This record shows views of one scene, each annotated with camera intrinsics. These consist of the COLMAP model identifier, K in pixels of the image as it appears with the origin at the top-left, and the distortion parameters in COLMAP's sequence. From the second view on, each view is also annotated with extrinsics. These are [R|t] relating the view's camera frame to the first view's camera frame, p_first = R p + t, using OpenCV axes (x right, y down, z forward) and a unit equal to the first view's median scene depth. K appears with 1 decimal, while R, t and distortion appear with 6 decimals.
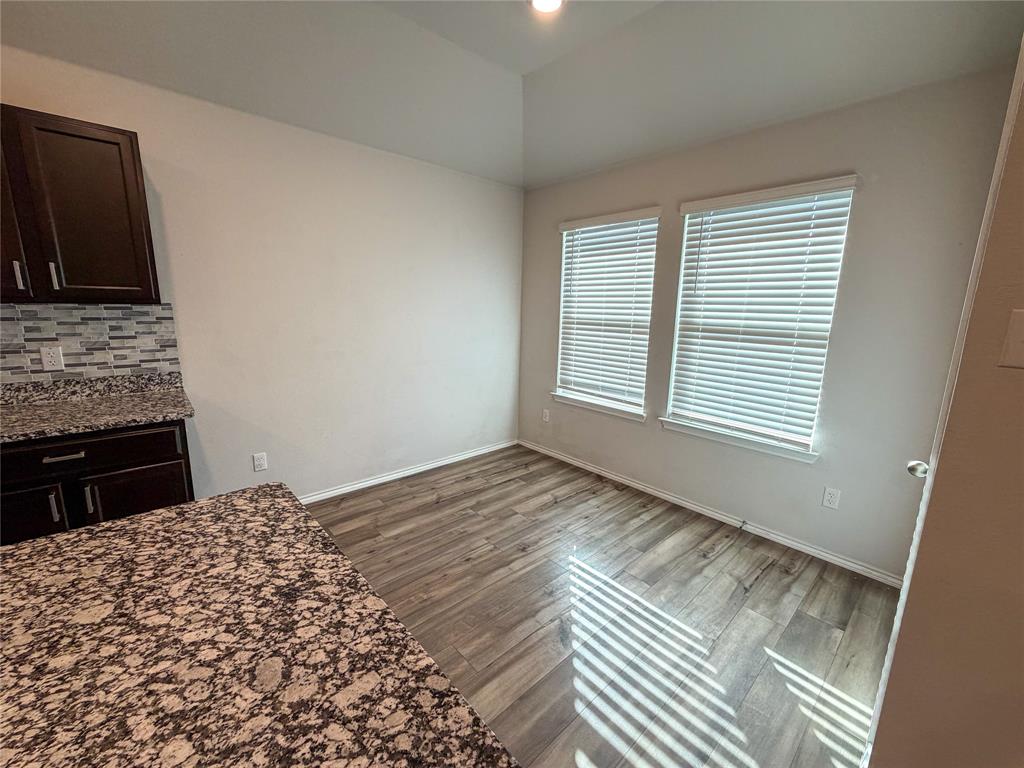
lens RADIAL K [[407.9, 0, 510.1], [0, 407.9, 383.6], [0, 0, 1]] dist [-0.000764, 0.000445]
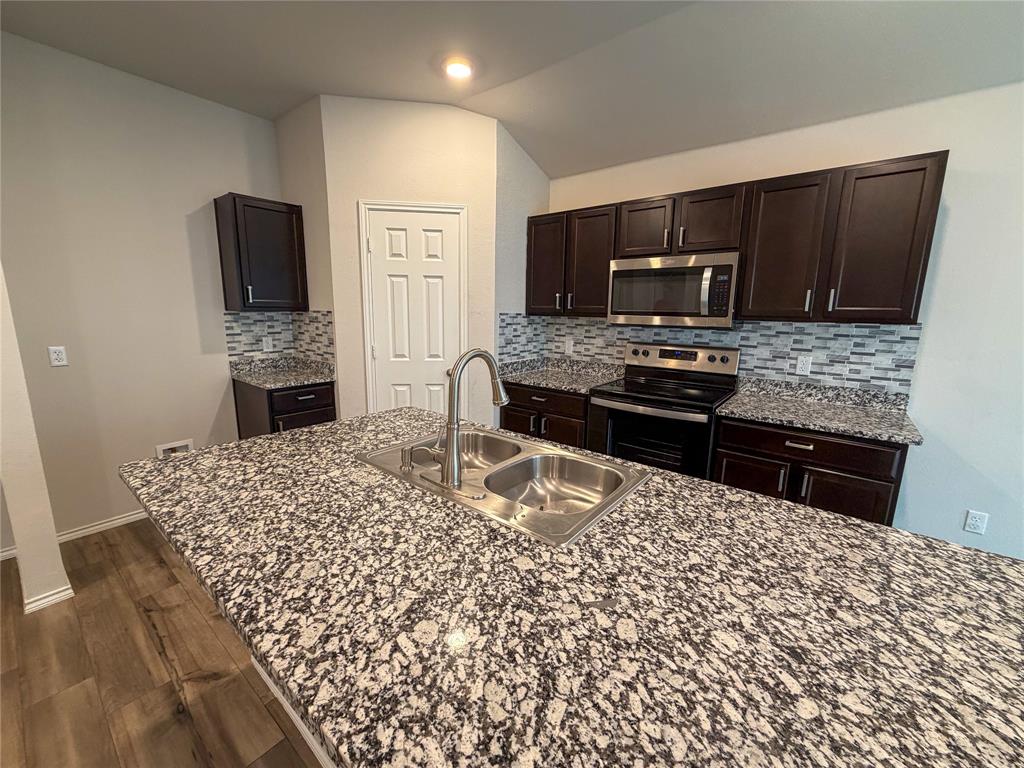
lens RADIAL K [[407.9, 0, 507.2], [0, 407.9, 381.8], [0, 0, 1]] dist [-0.000764, 0.000445]
pose [[0.168192, 0.161872, -0.972373, -0.069169], [-0.197712, 0.971920, 0.127598, 0.009890], [0.965723, 0.170789, 0.195474, -0.147645]]
